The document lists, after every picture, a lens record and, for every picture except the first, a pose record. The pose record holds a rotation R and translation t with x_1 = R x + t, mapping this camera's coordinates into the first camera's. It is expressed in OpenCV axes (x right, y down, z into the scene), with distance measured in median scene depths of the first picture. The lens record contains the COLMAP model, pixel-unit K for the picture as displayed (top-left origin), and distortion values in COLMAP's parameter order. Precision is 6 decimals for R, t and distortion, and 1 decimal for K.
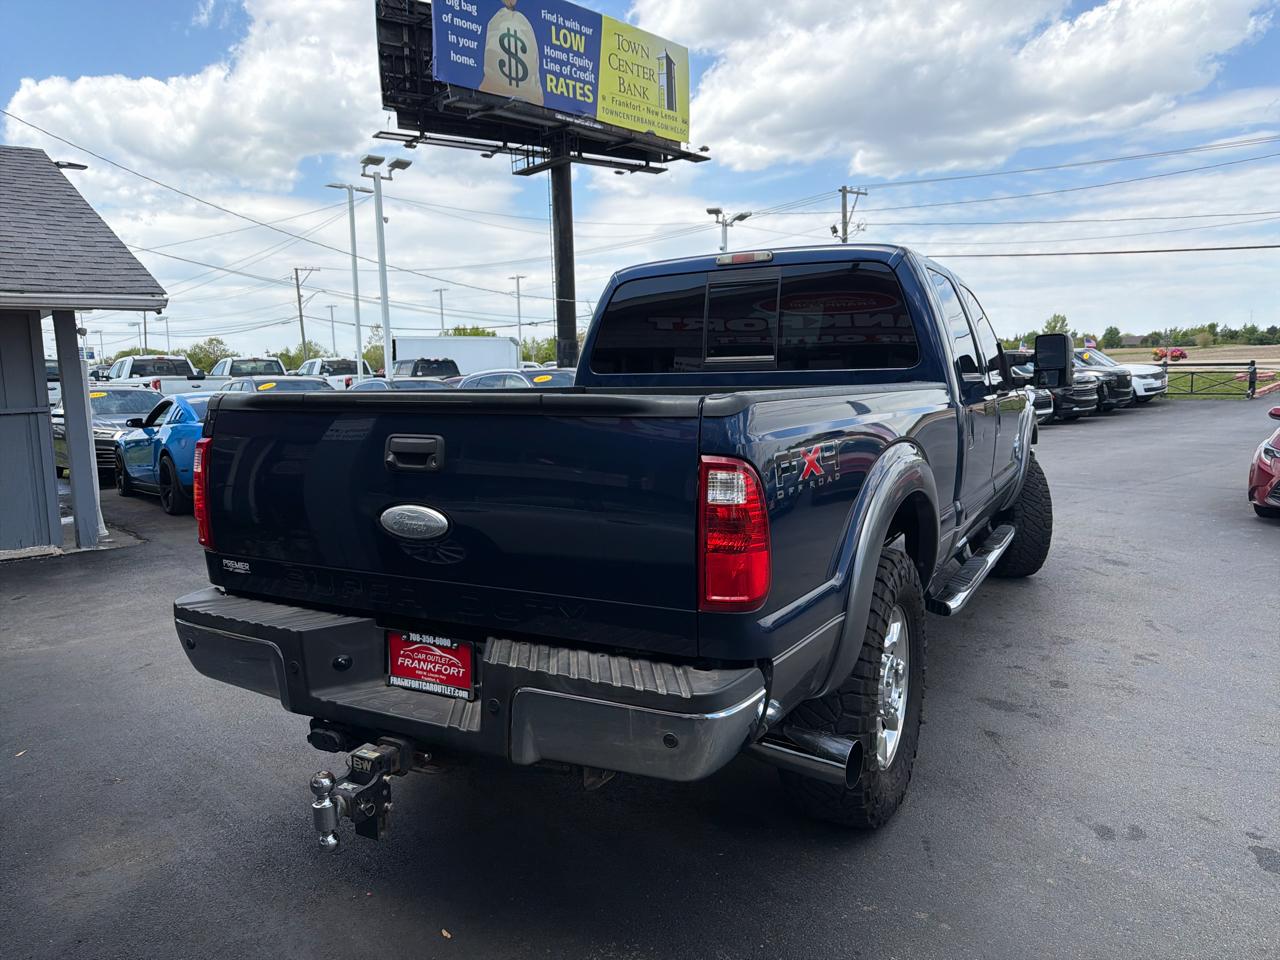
lens RADIAL K [[922.1, 0, 654.8], [0, 922.1, 487.5], [0, 0, 1]] dist [0.024617, -0.012500]
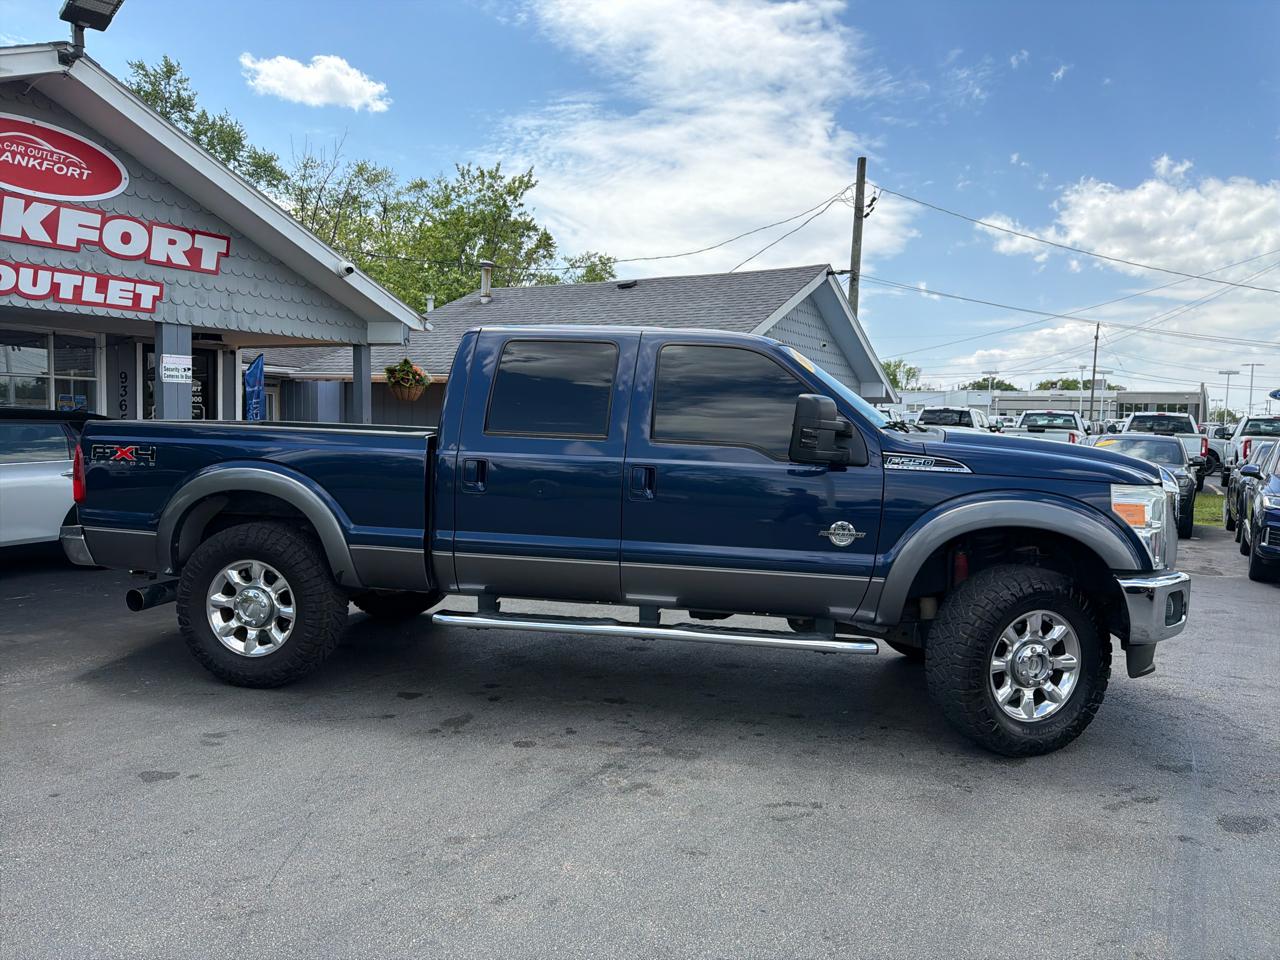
lens RADIAL K [[906.7, 0, 640.0], [0, 906.7, 480.0], [0, 0, 1]] dist [0.025899, -0.037982]
pose [[0.308946, 0.086645, -0.947125, 0.163160], [-0.149146, 0.987934, 0.041728, -0.014899], [0.939313, 0.128368, 0.318141, 0.091993]]
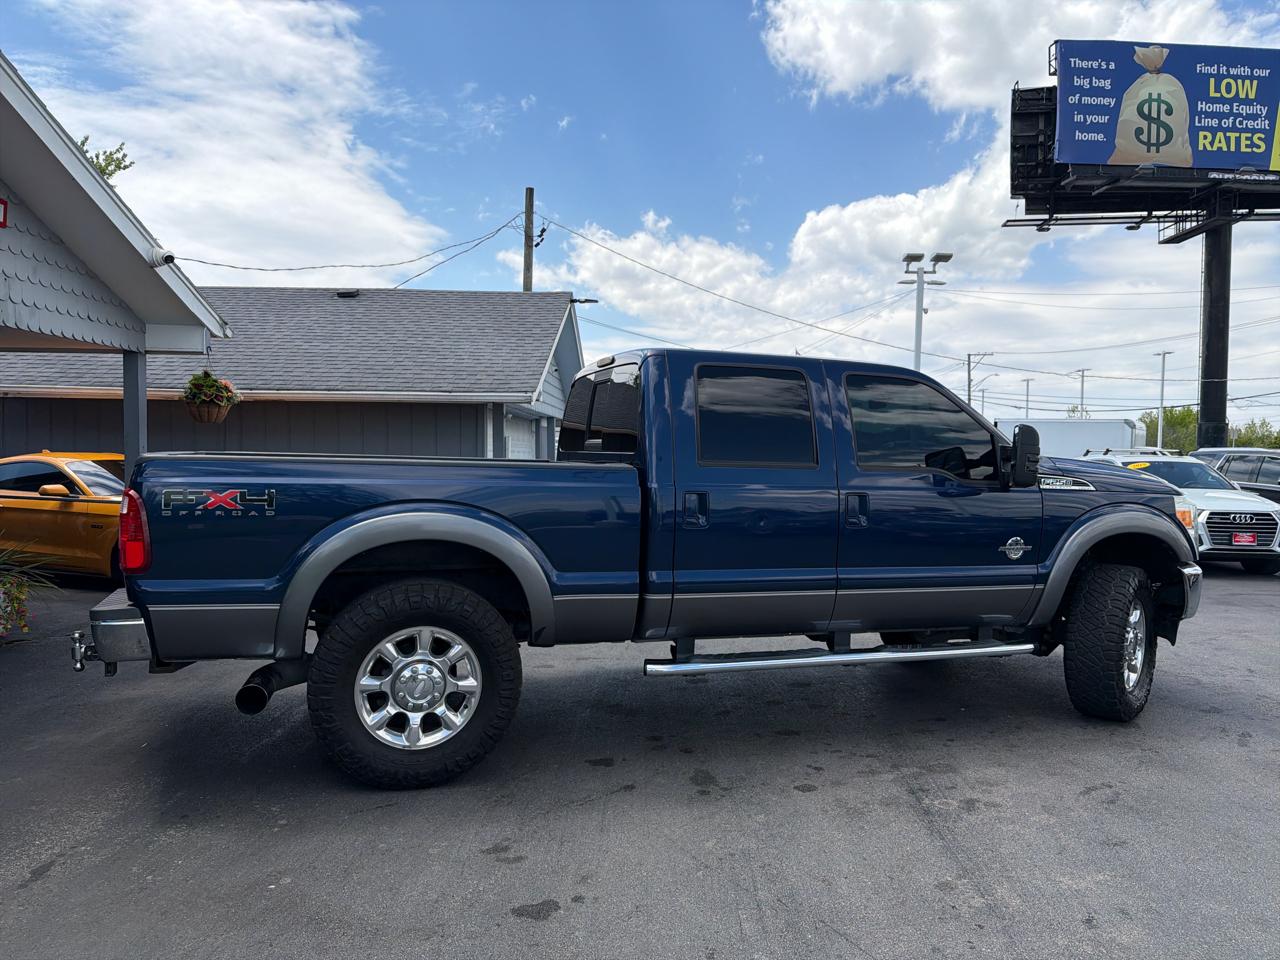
lens RADIAL K [[918.7, 0, 642.9], [0, 918.7, 492.5], [0, 0, 1]] dist [0.003635, -0.010568]
pose [[0.732839, 0.058813, -0.677856, 0.111076], [-0.113782, 0.992821, -0.036871, -0.003979], [0.670821, 0.104148, 0.734270, 0.019917]]
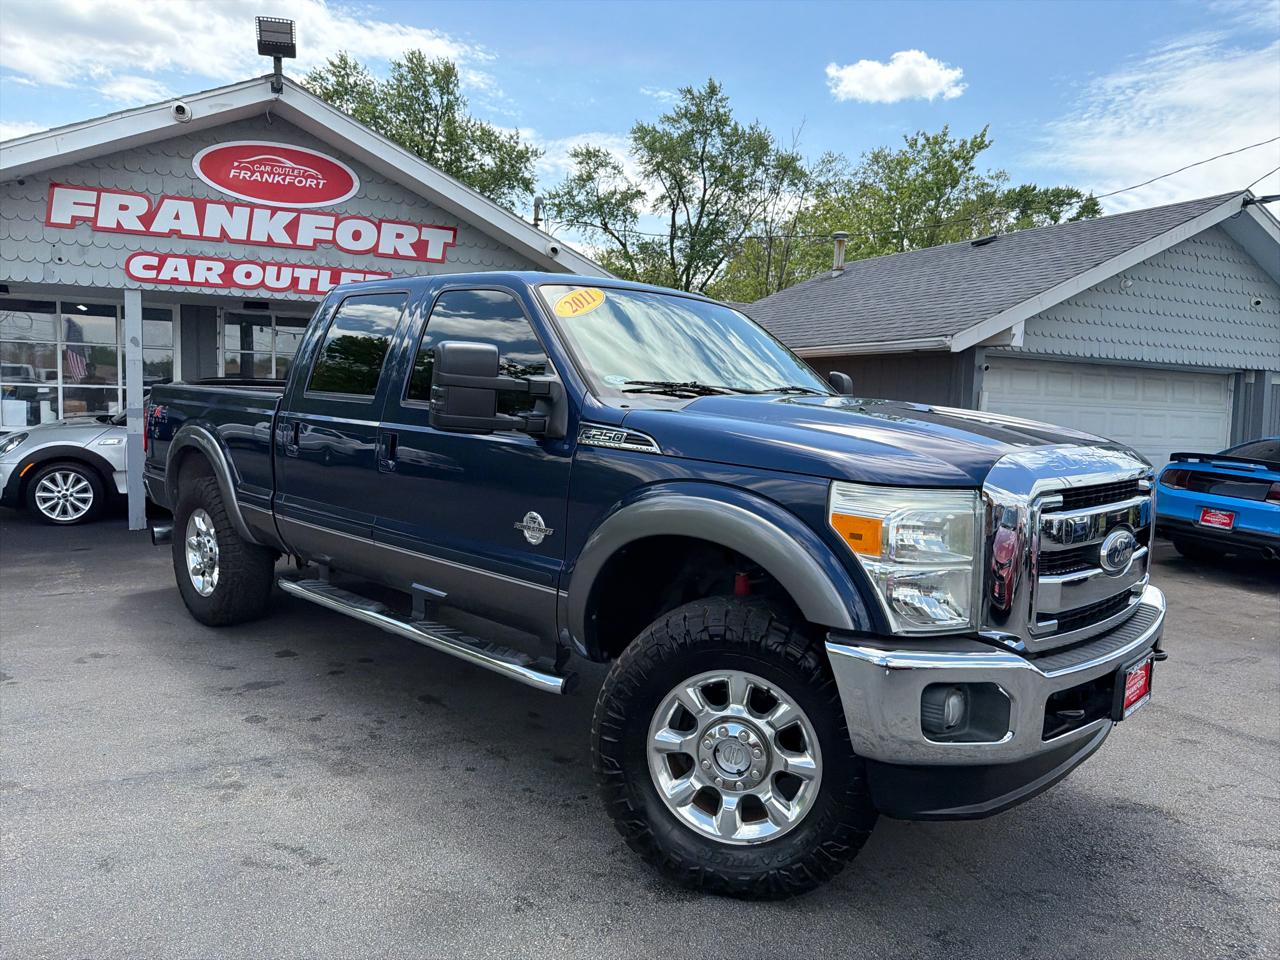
lens RADIAL K [[910.7, 0, 645.8], [0, 910.7, 471.5], [0, 0, 1]] dist [0.017811, -0.033291]
pose [[-0.272483, 0.088008, -0.958127, 0.142255], [-0.151686, 0.979426, 0.133102, -0.025677], [0.950129, 0.181603, -0.253528, 0.185750]]
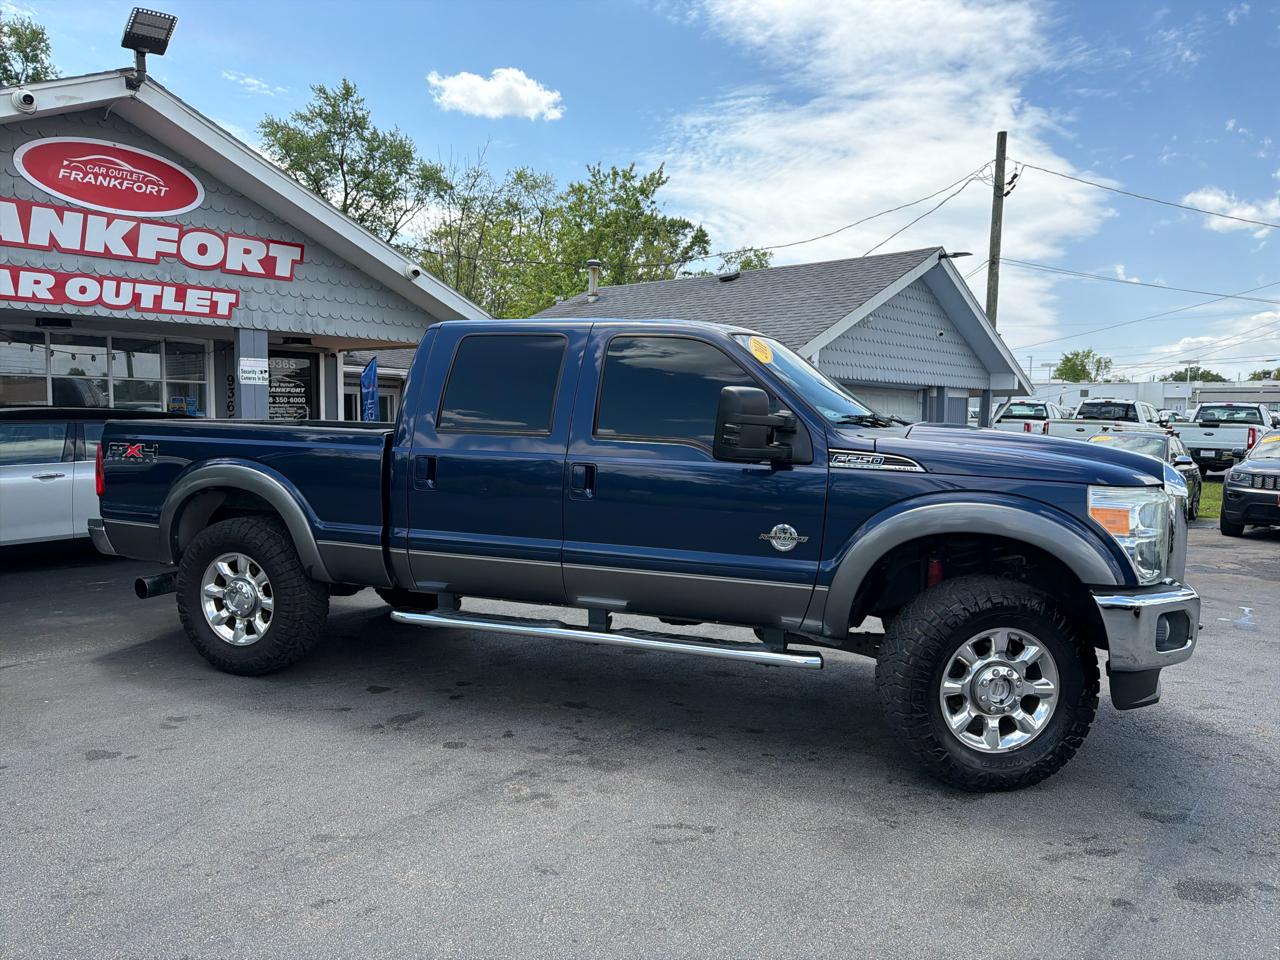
lens RADIAL K [[905.9, 0, 640.7], [0, 905.9, 490.8], [0, 0, 1]] dist [0.021936, -0.035070]
pose [[0.130605, 0.102350, -0.986137, 0.164336], [-0.144219, 0.986039, 0.083239, -0.019017], [0.980889, 0.131349, 0.143542, 0.121434]]
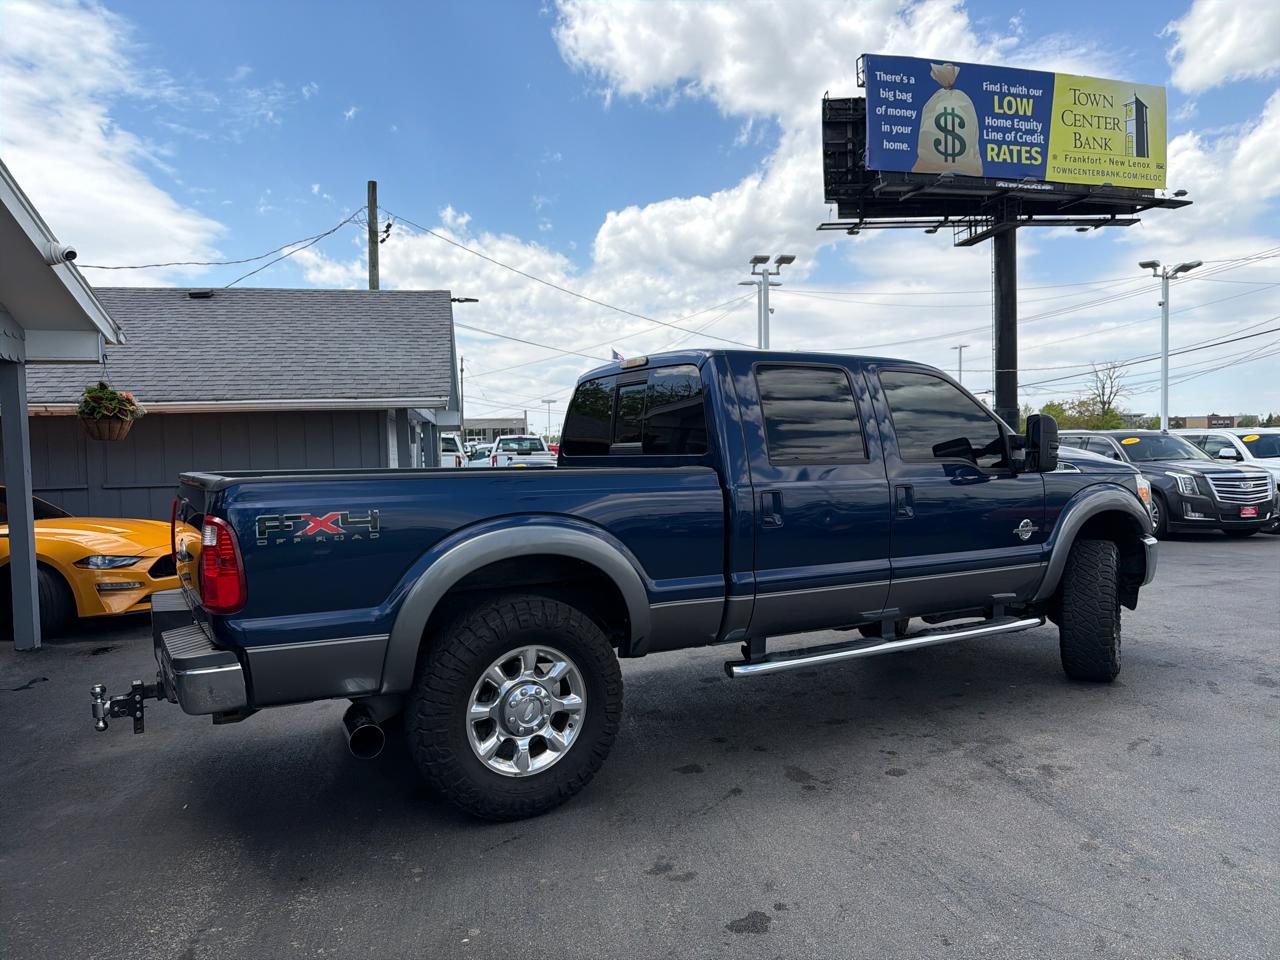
lens RADIAL K [[919.3, 0, 650.5], [0, 919.3, 495.0], [0, 0, 1]] dist [0.037275, -0.054688]
pose [[0.860372, 0.022062, -0.509188, 0.083571], [-0.056931, 0.996970, -0.052998, -0.001486], [0.506476, 0.074587, 0.859022, 0.000950]]
